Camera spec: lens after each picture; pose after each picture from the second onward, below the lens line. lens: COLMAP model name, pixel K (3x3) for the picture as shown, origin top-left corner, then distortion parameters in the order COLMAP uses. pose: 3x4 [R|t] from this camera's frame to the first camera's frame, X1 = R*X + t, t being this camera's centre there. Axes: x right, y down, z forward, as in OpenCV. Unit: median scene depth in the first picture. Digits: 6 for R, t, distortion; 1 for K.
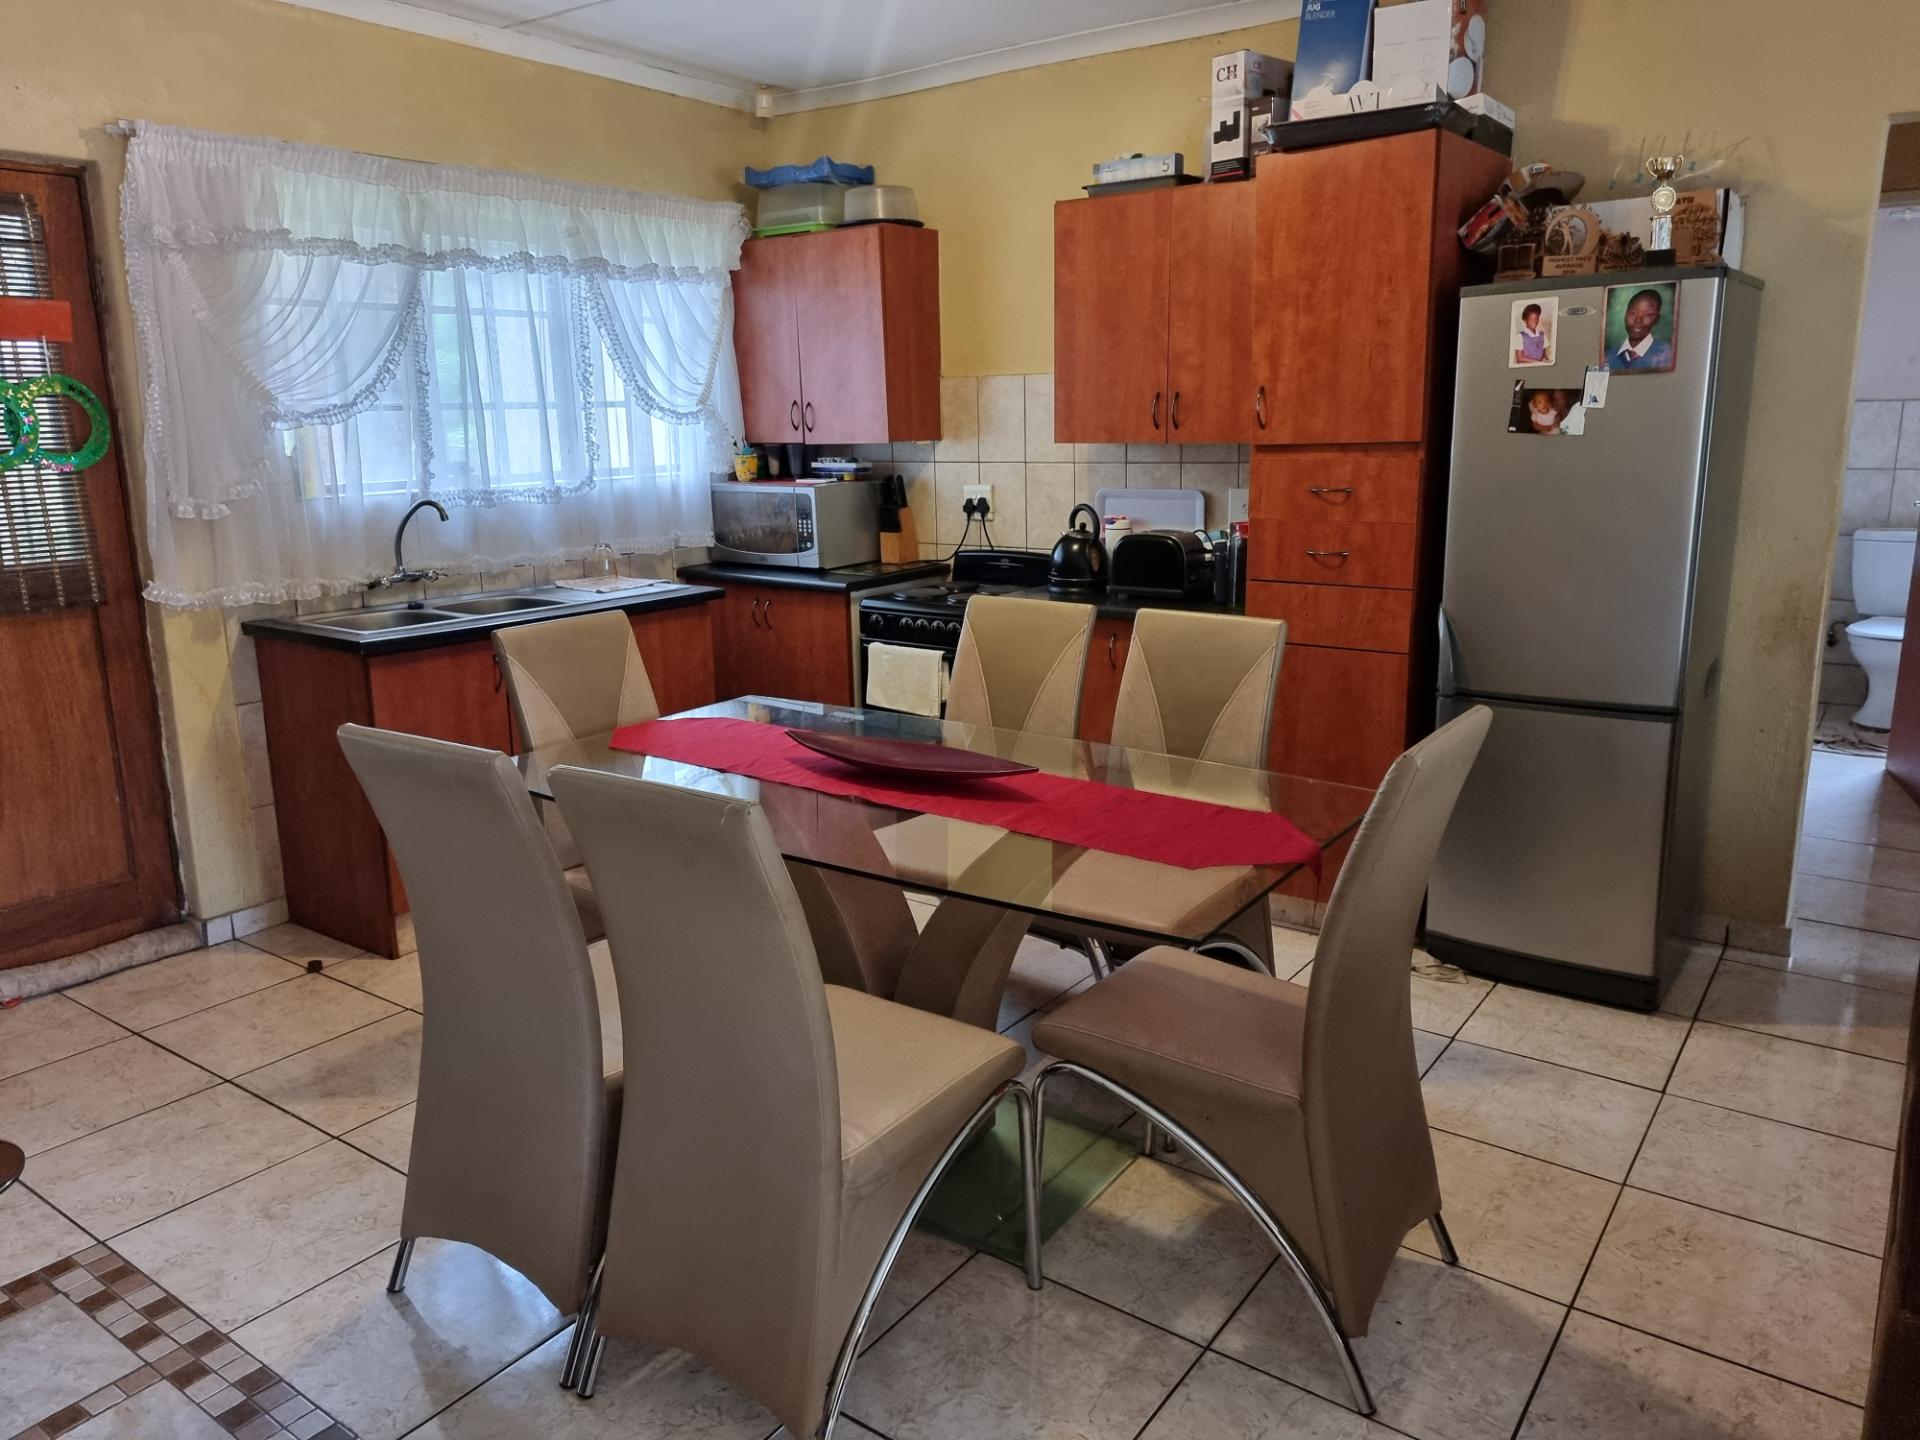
lens RADIAL K [[1333.9, 0, 948.8], [0, 1333.9, 714.2], [0, 0, 1]] dist [0.097372, -0.113419]
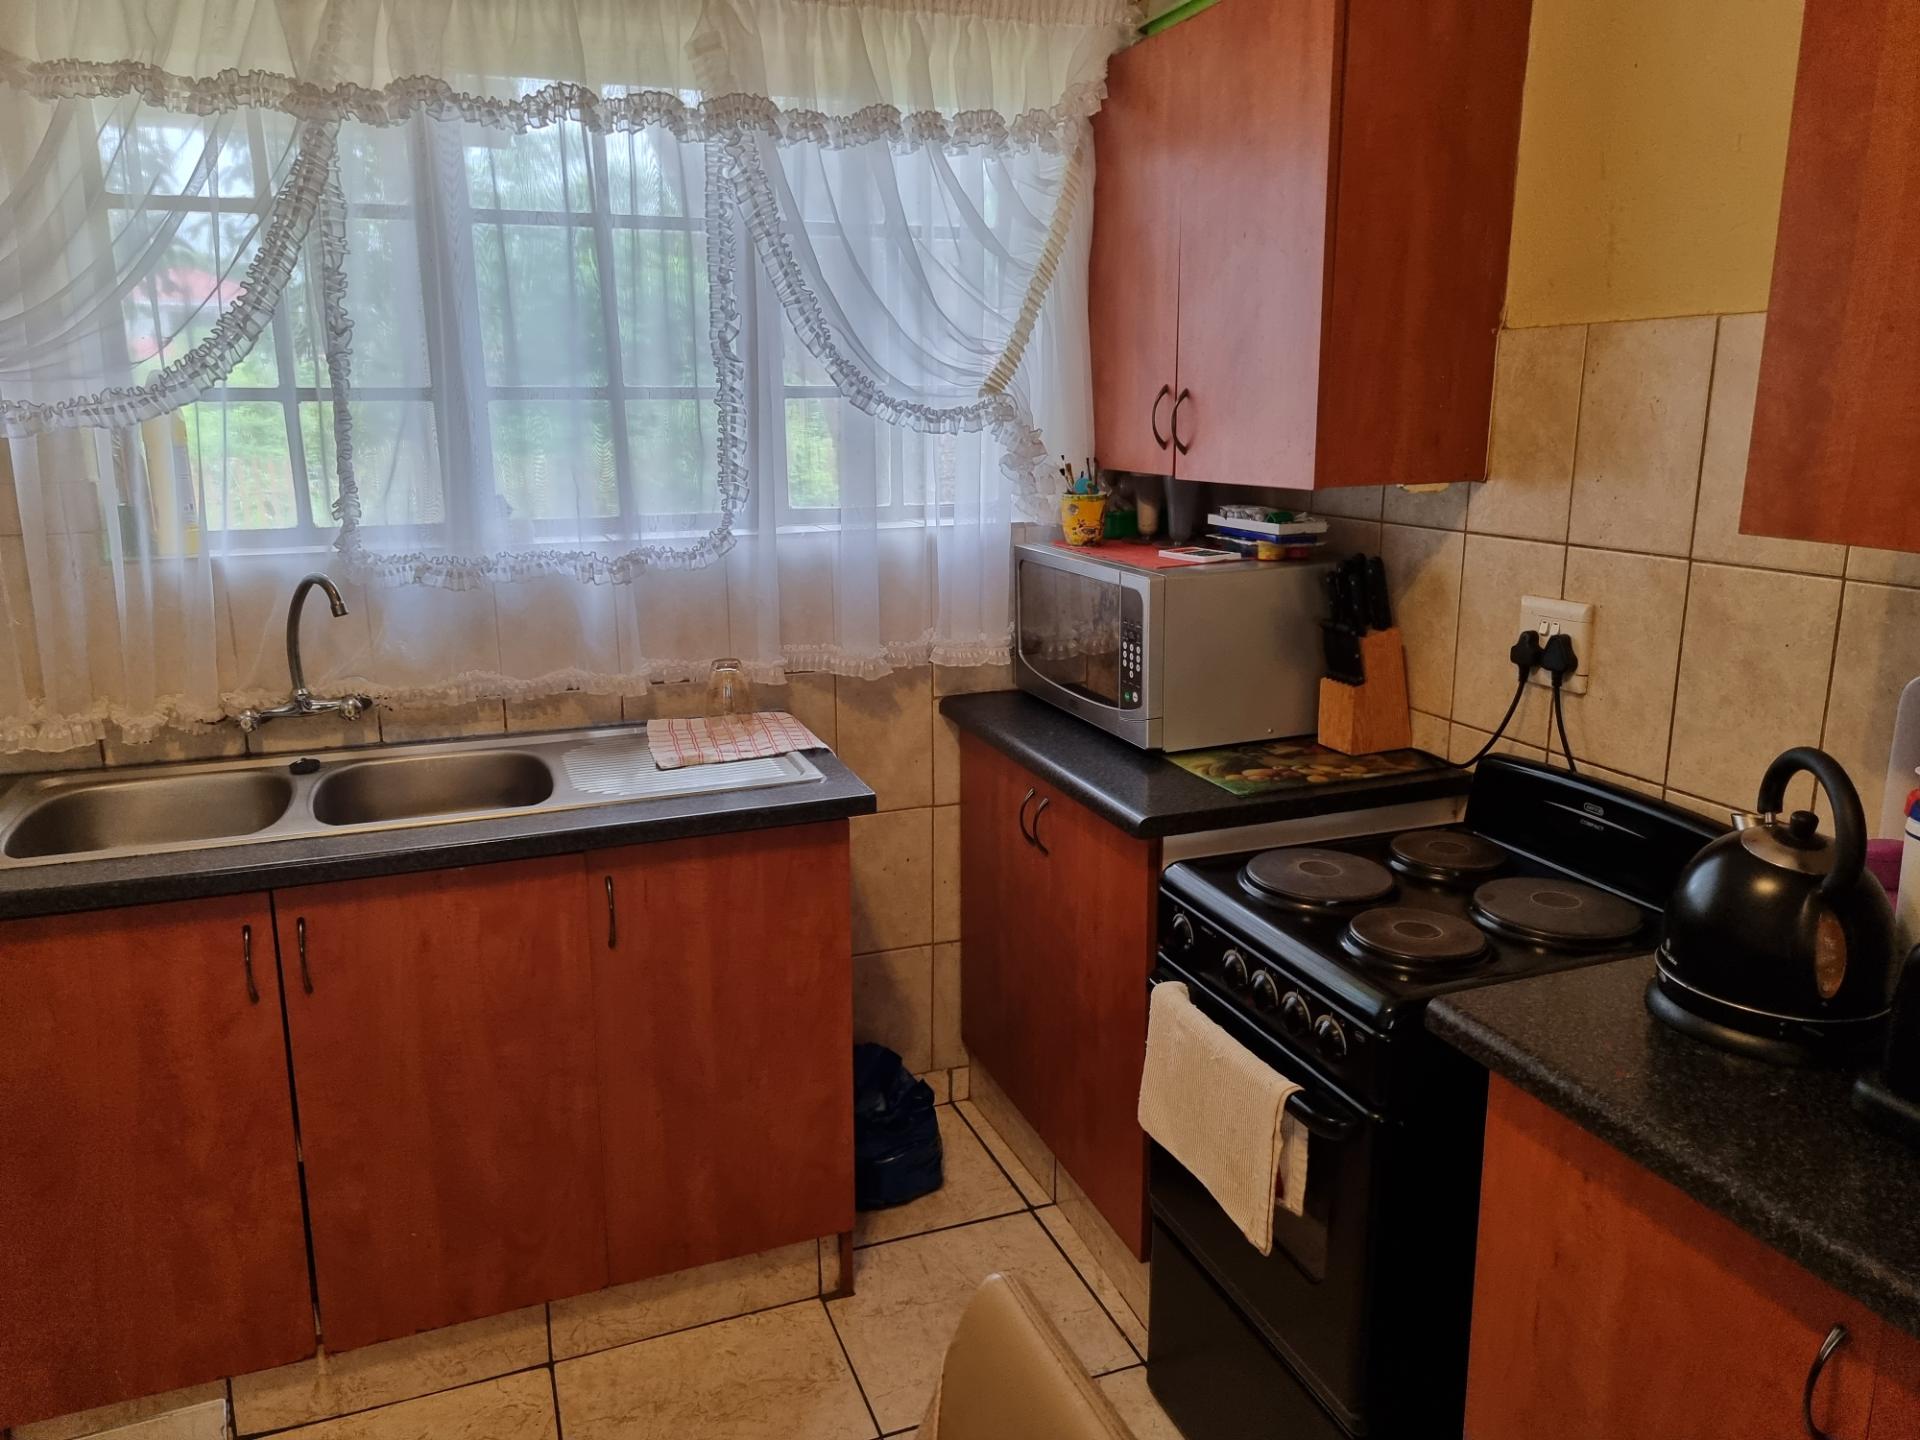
lens RADIAL K [[1333.9, 0, 948.8], [0, 1333.9, 714.2], [0, 0, 1]] dist [0.097372, -0.113419]
pose [[0.844673, 0.136385, -0.517616, 0.081002], [-0.128001, 0.990406, 0.052080, -0.135350], [0.519753, 0.022265, 0.854027, 0.564183]]
